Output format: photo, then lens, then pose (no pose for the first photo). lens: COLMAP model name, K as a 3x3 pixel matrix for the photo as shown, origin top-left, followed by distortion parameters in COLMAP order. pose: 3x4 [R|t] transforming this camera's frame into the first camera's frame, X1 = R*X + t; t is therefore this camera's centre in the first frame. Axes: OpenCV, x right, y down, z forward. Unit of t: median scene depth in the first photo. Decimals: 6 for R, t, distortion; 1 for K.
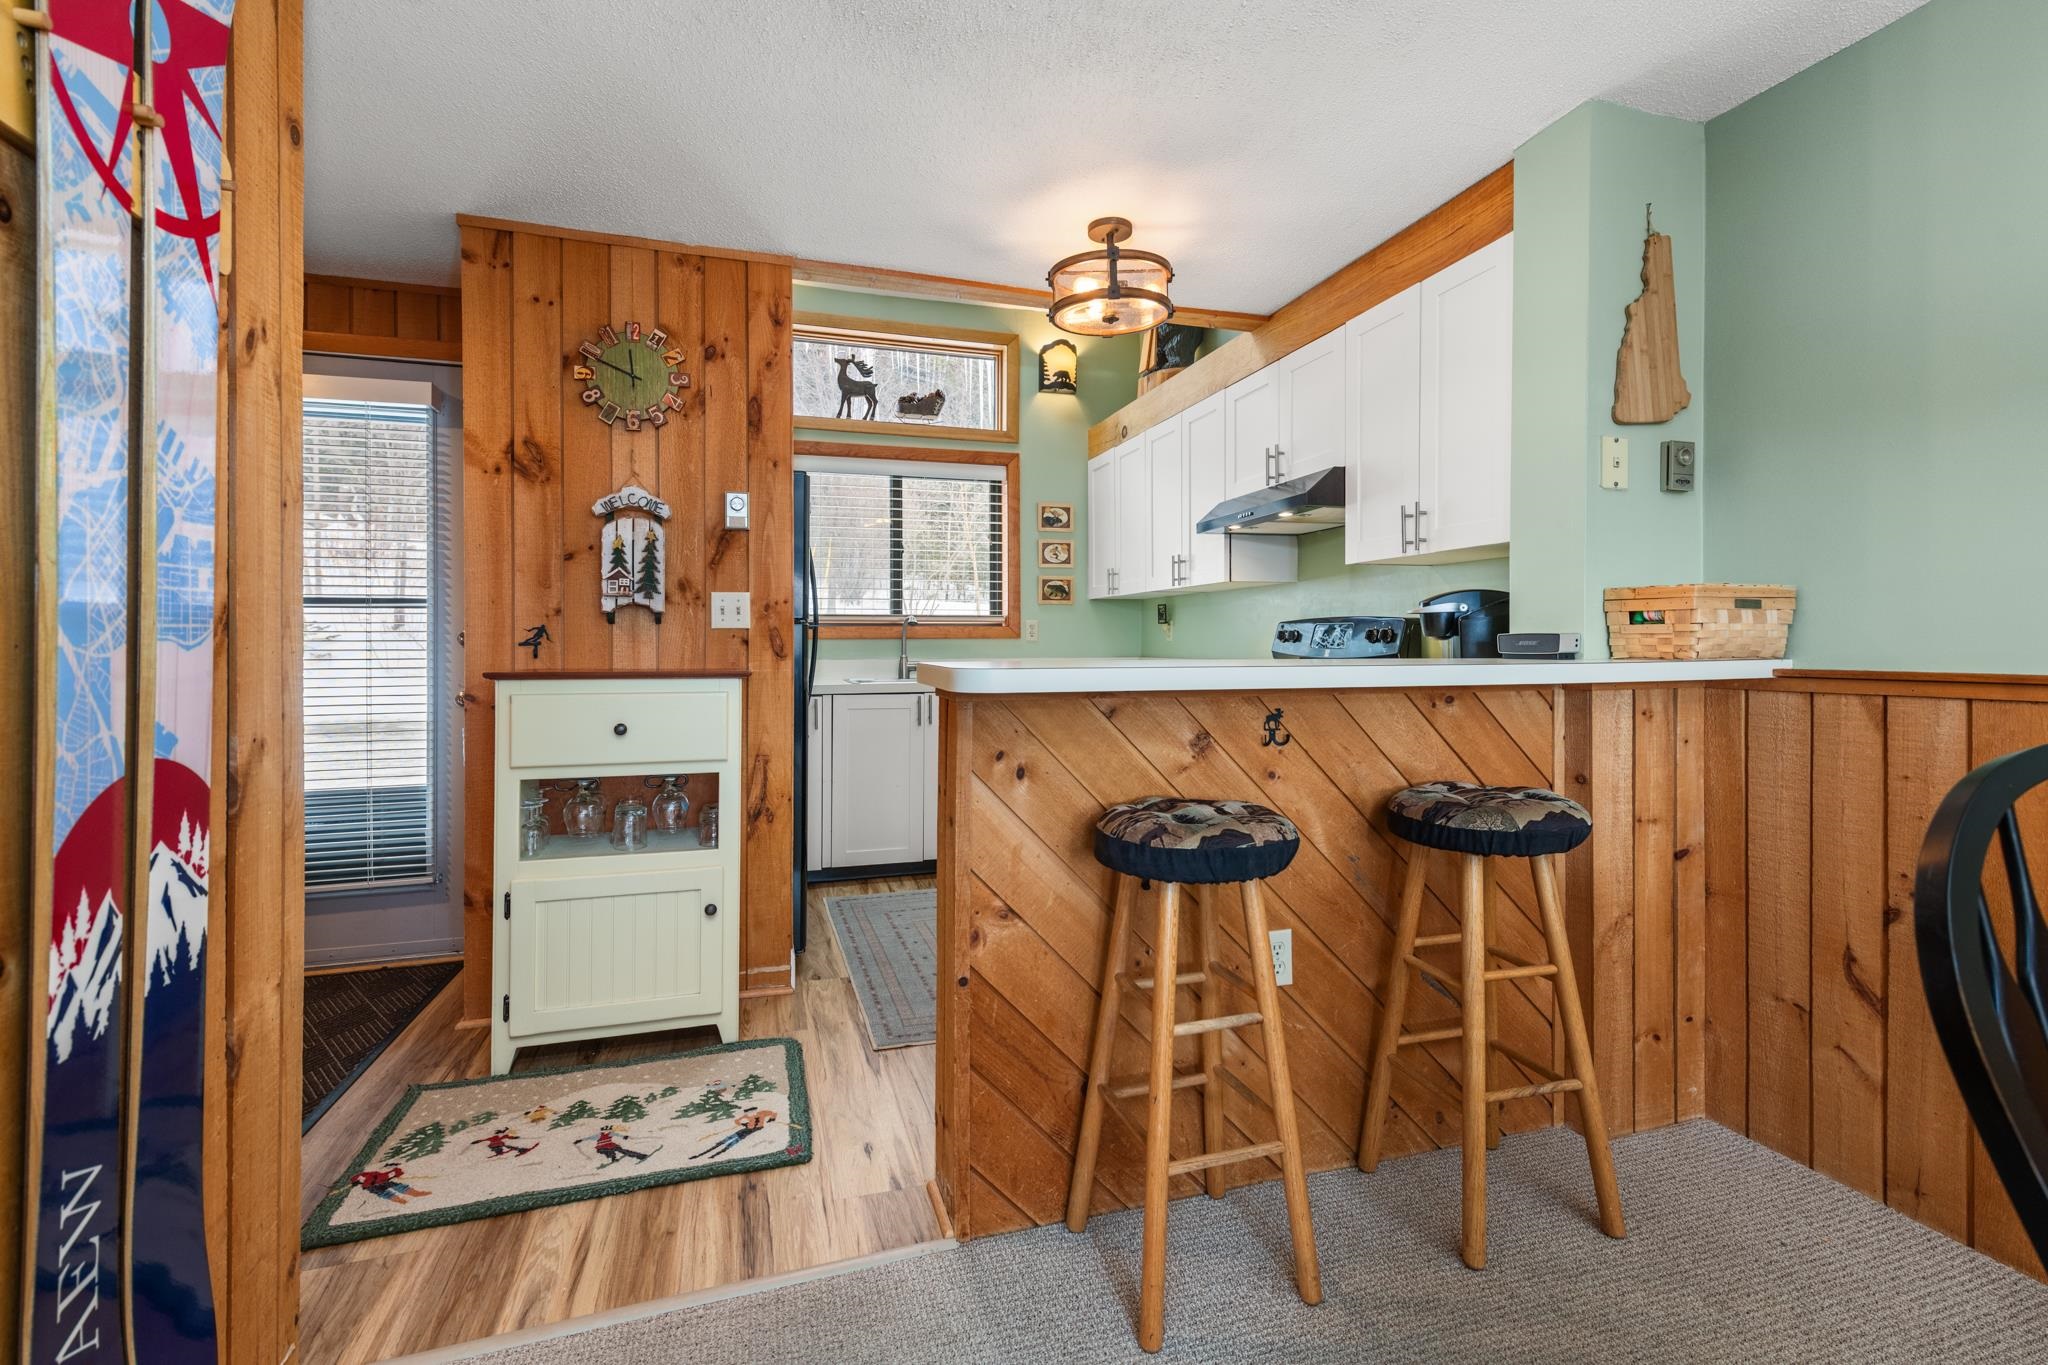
lens RADIAL K [[873.3, 0, 1030.8], [0, 873.3, 651.9], [0, 0, 1]] dist [0.000057, 0.000053]
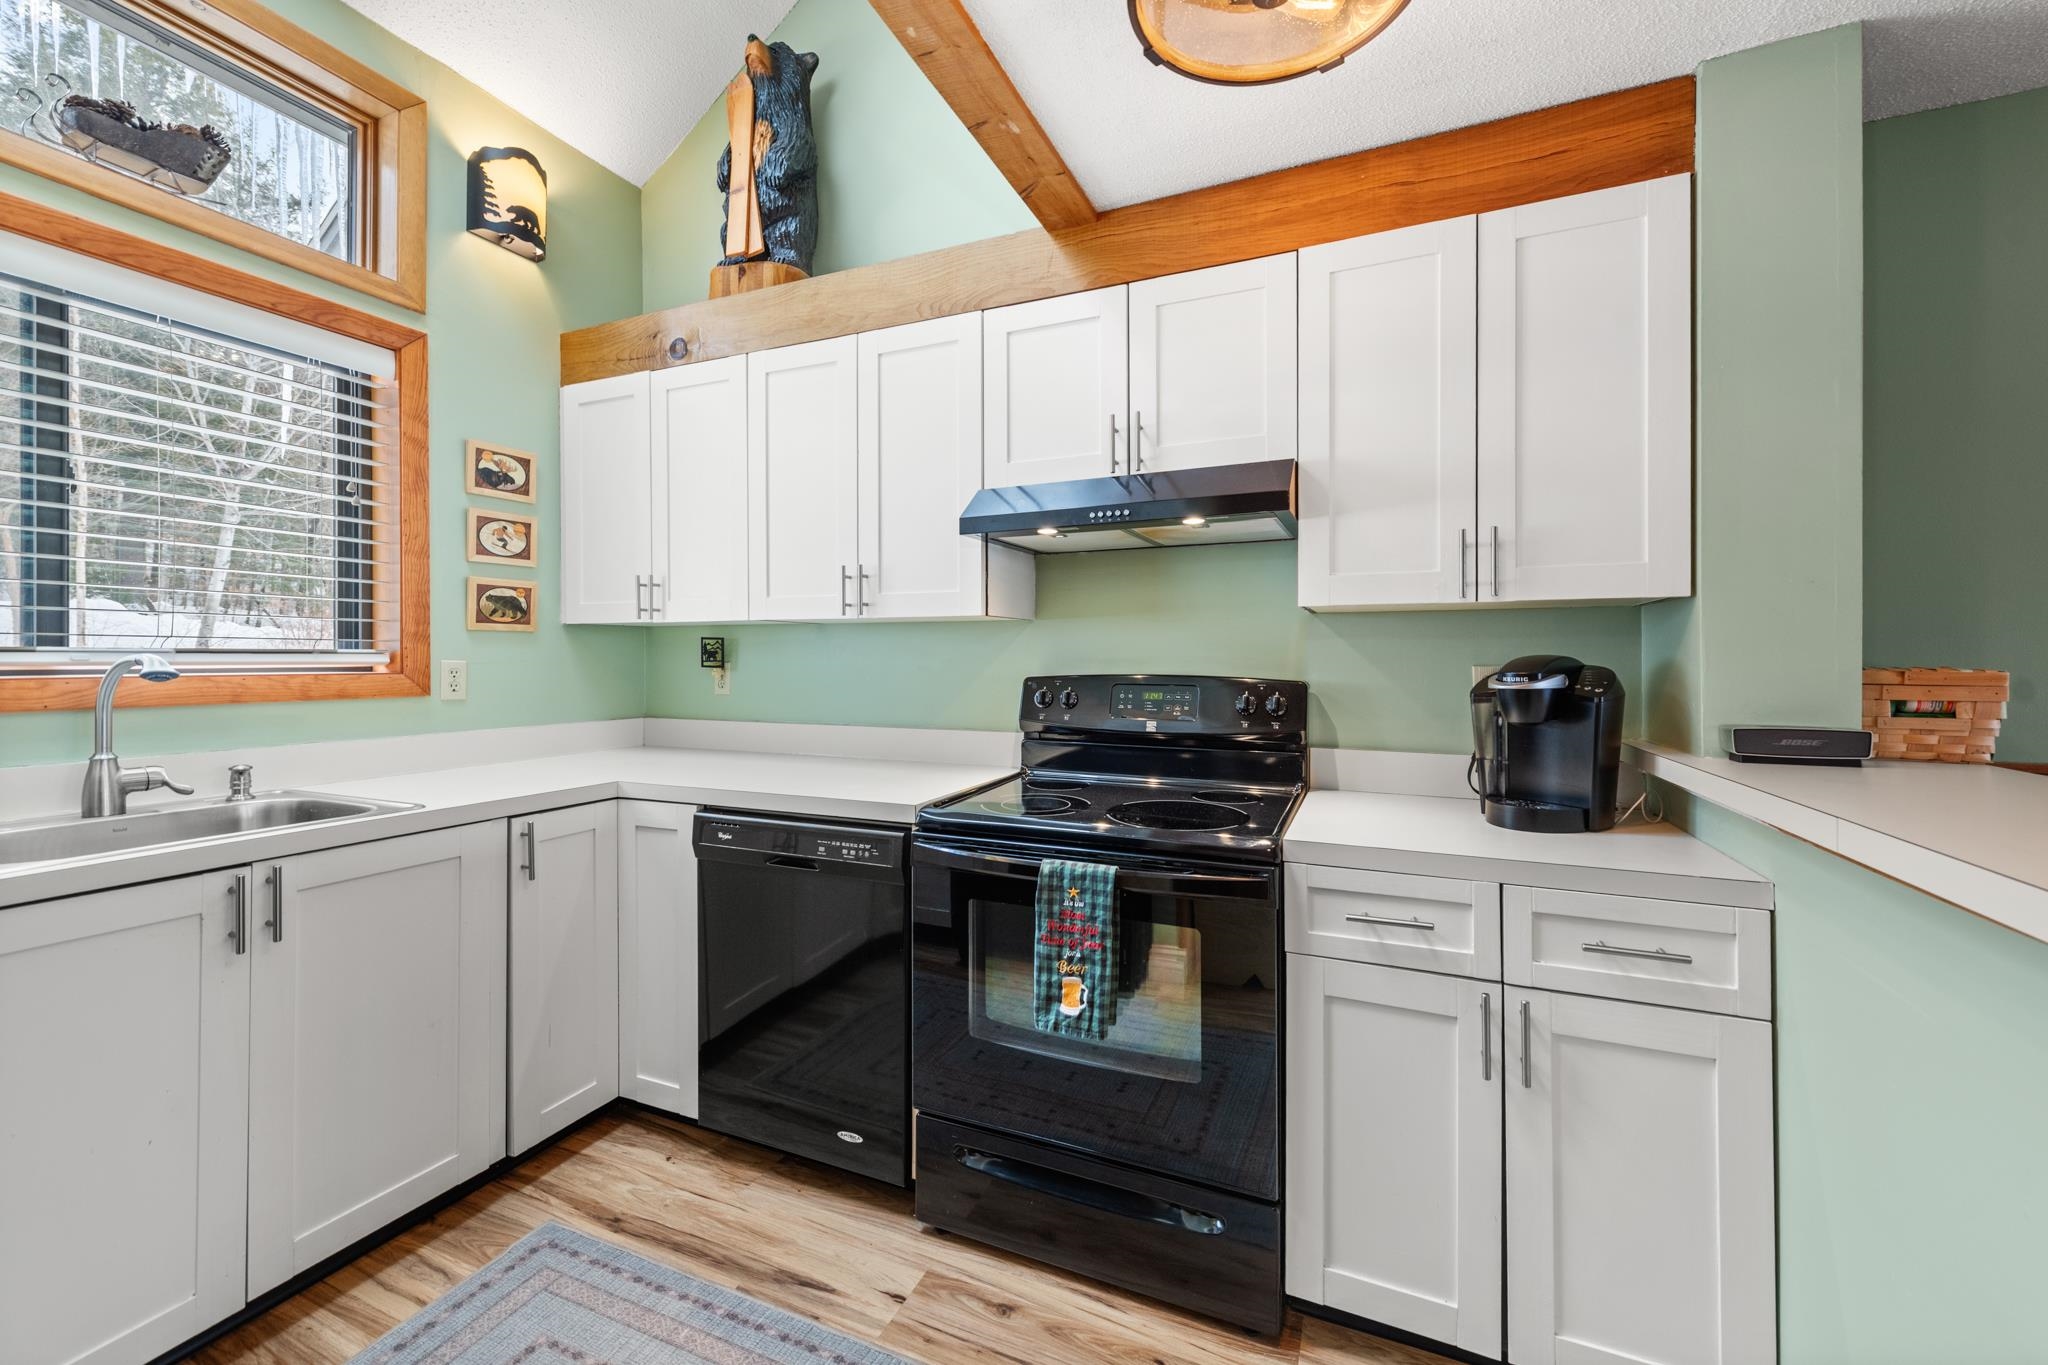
lens RADIAL K [[807.4, 0, 1031.6], [0, 807.4, 664.8], [0, 0, 1]] dist [0.006512, -0.000830]
pose [[0.652564, -0.003473, 0.757726, -0.148340], [0.006066, 0.999981, -0.000640, -0.032709], [-0.757709, 0.005014, 0.652573, 0.440886]]
